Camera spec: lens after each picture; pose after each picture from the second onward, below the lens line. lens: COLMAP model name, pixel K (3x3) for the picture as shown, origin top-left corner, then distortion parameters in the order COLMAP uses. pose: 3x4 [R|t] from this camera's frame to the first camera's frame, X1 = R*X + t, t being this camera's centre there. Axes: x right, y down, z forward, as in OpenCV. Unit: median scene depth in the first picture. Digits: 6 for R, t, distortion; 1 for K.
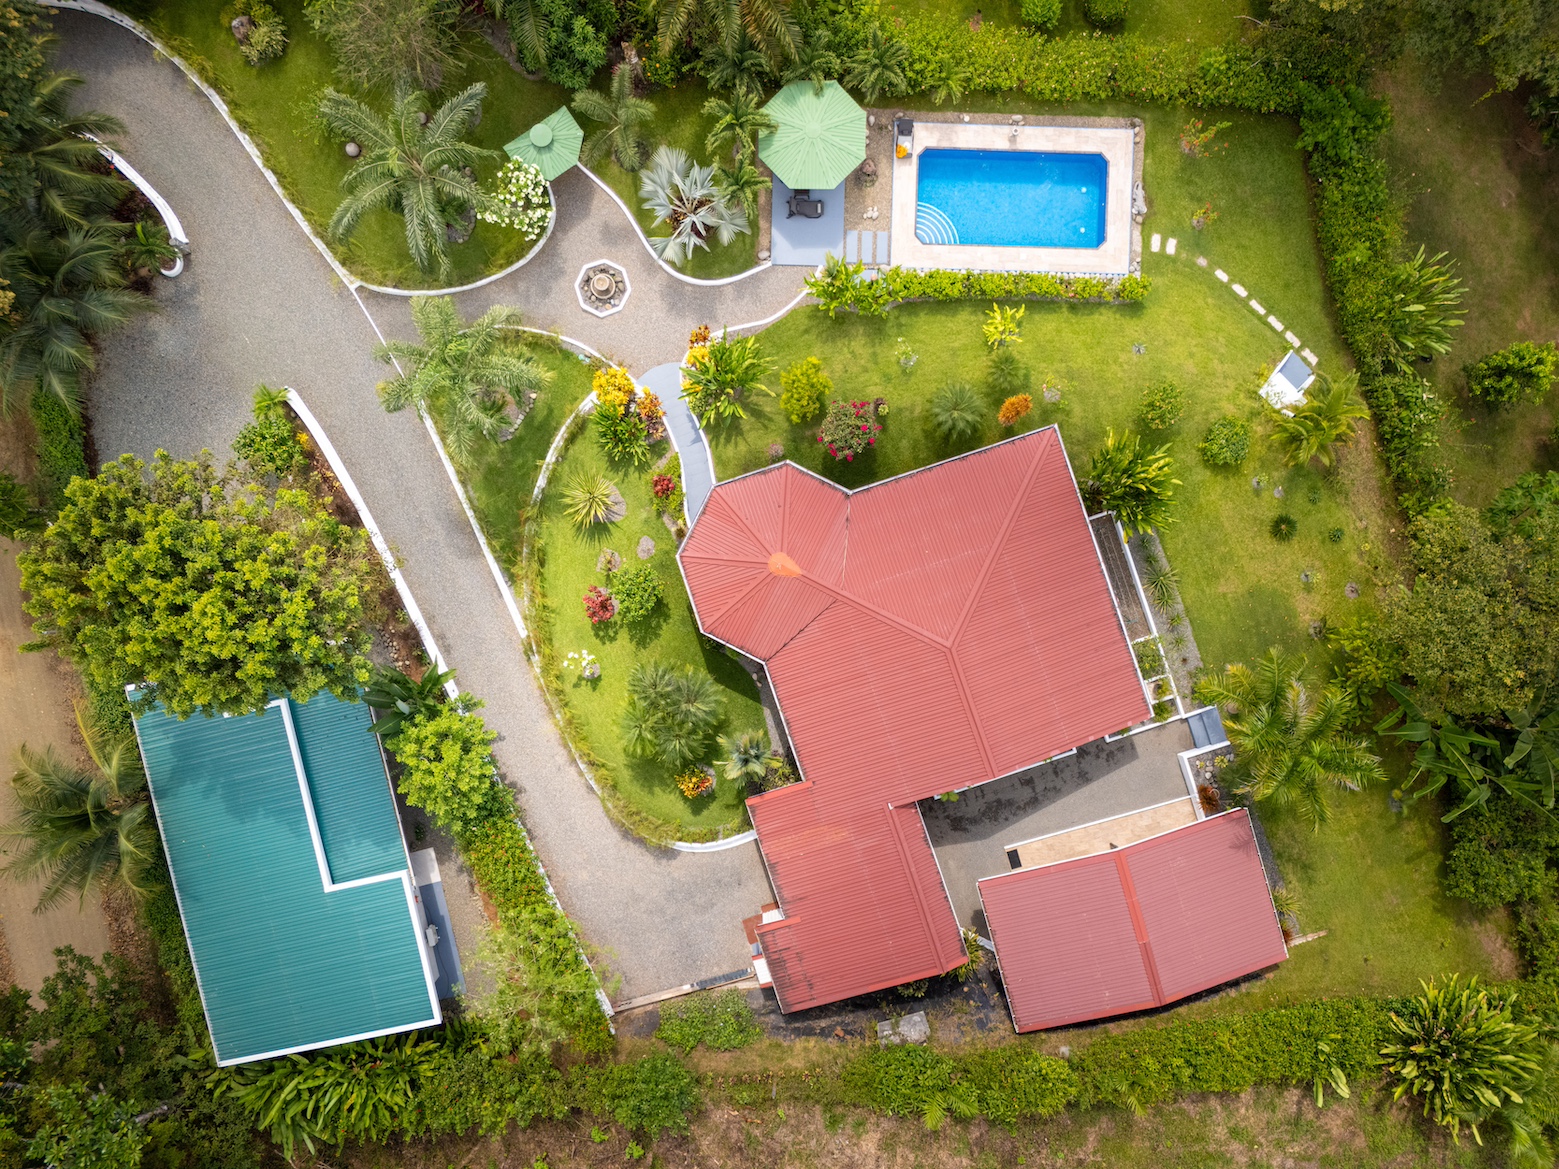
lens RADIAL K [[1131.4, 0, 779.5], [0, 1131.4, 584.5], [0, 0, 1]] dist [0.023874, 0.000509]
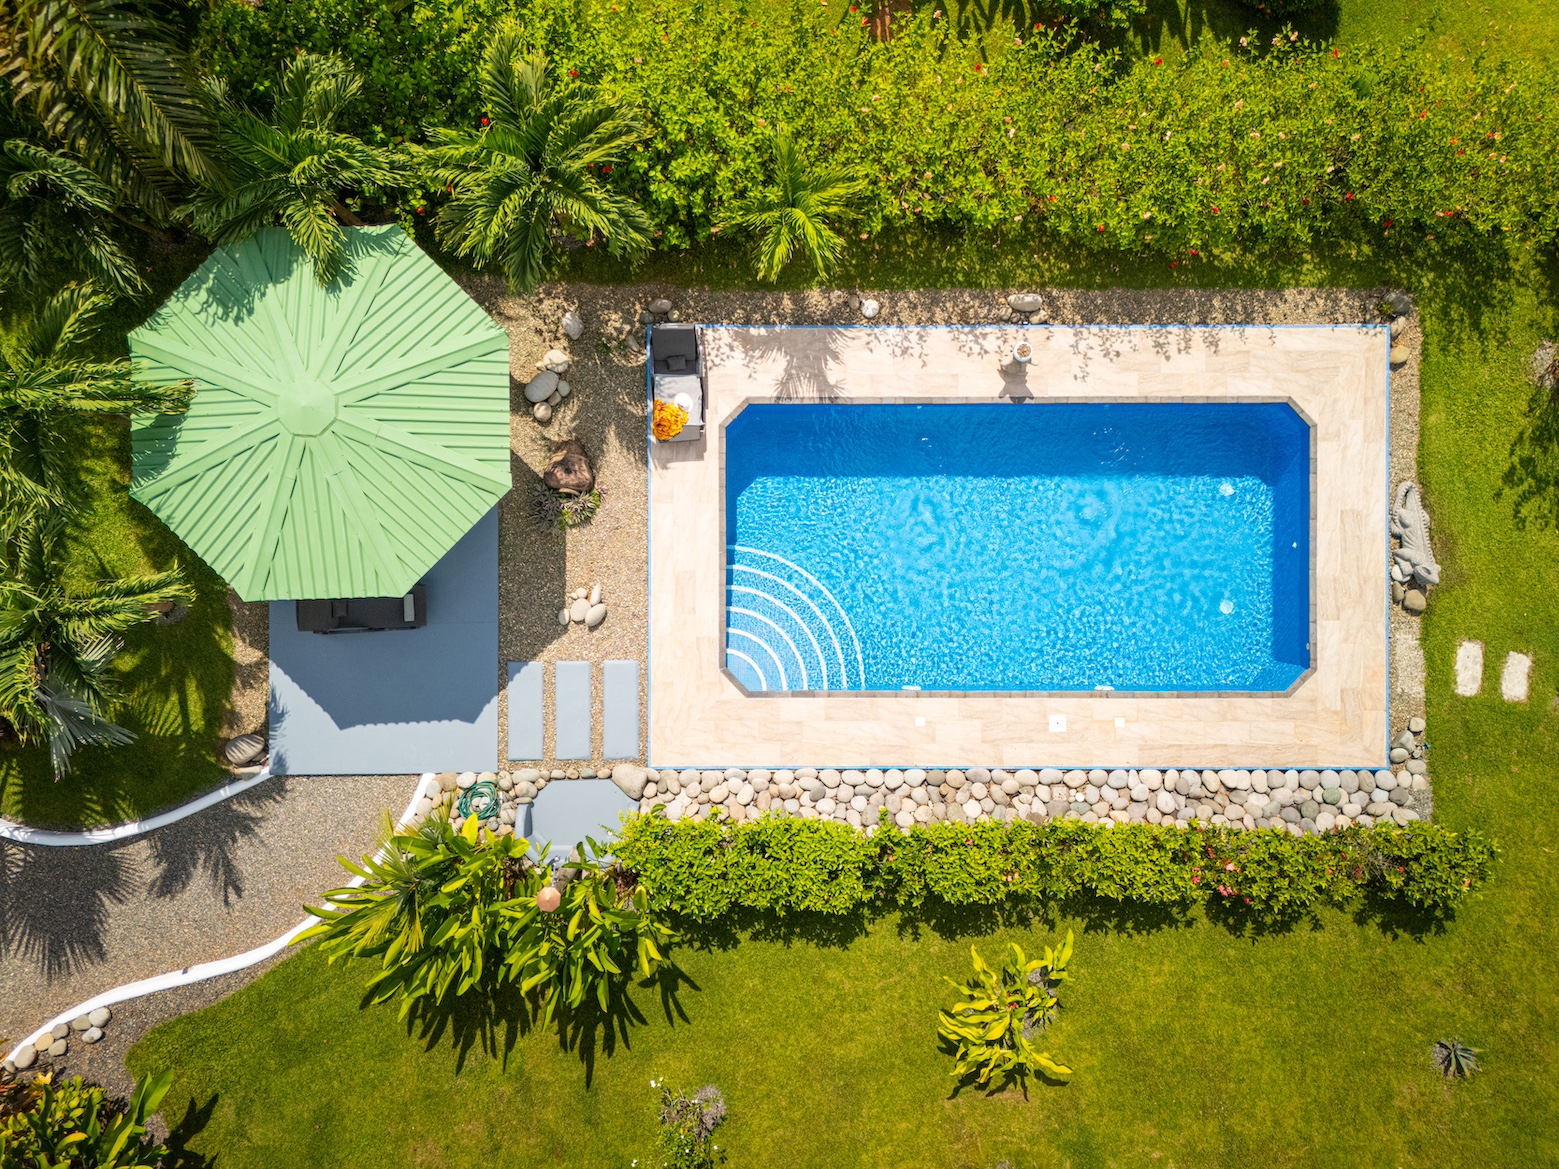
lens RADIAL K [[1132.0, 0, 760.5], [0, 1132.0, 567.8], [0, 0, 1]] dist [0.028278, -0.002118]
pose [[0.999558, -0.022815, -0.019053, 0.139237], [0.022477, 0.999590, -0.017750, -0.334260], [0.019450, 0.017314, 0.999661, 0.683213]]
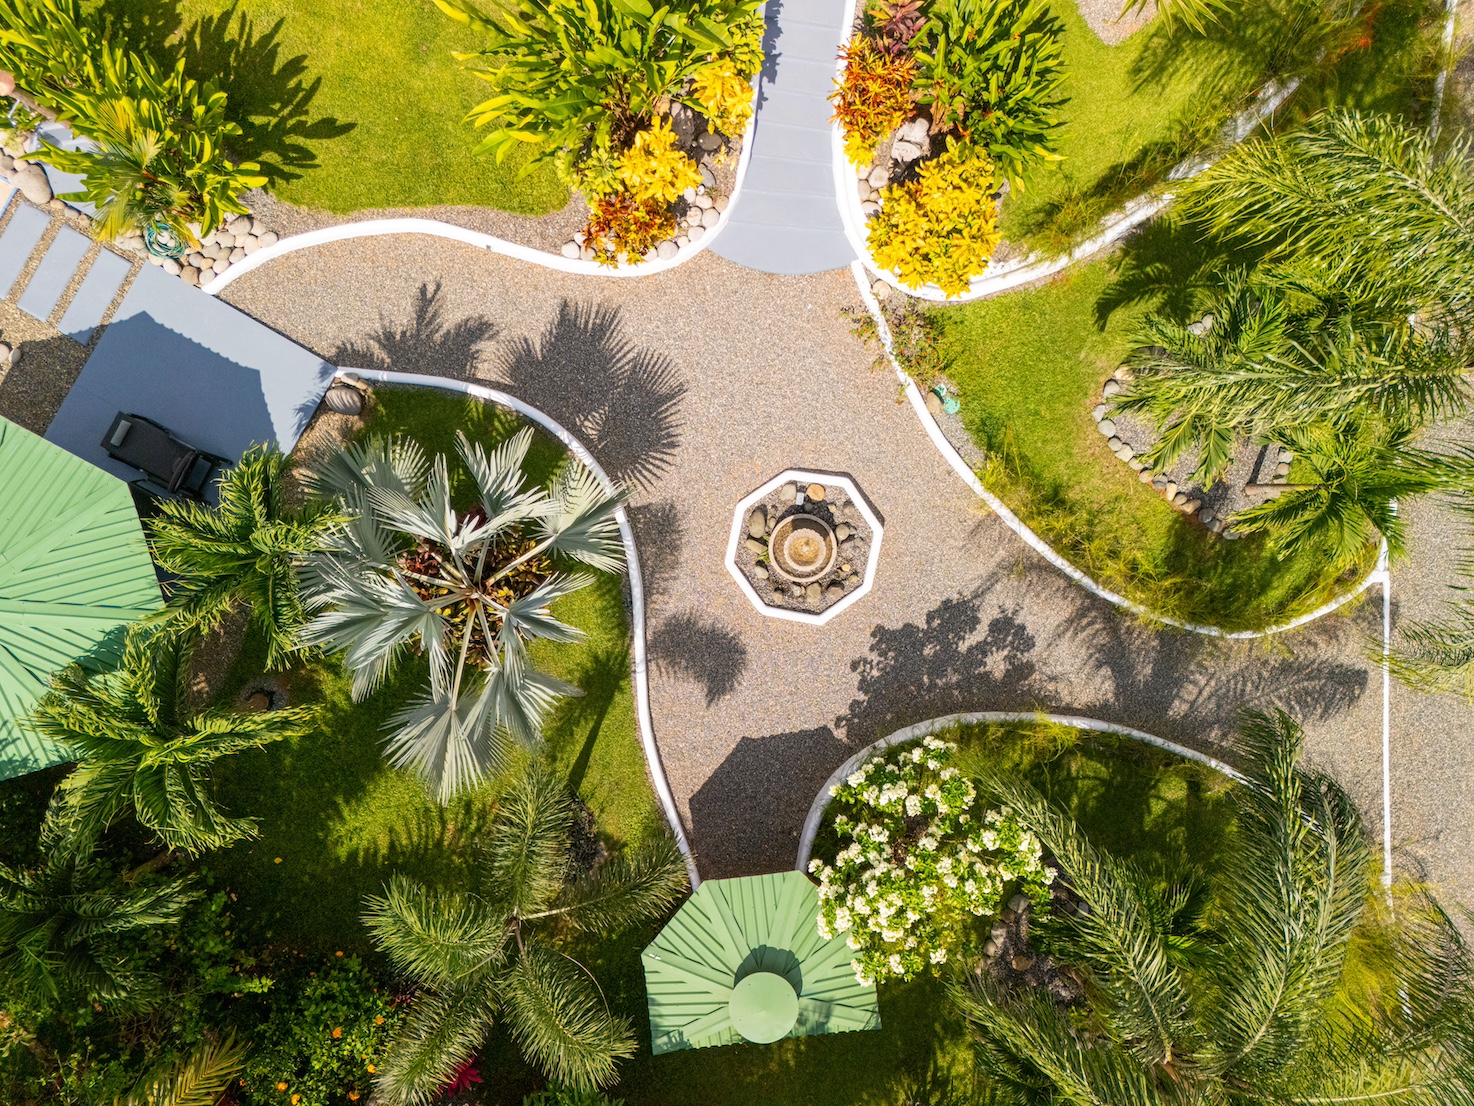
lens RADIAL K [[1069.7, 0, 737.0], [0, 1069.7, 553.0], [0, 0, 1]] dist [0.023874, 0.000509]
pose [[-0.873020, -0.482065, -0.073824, -0.114519], [0.484460, -0.874632, -0.017789, -0.269347], [-0.055994, -0.051295, 0.997113, 0.672349]]
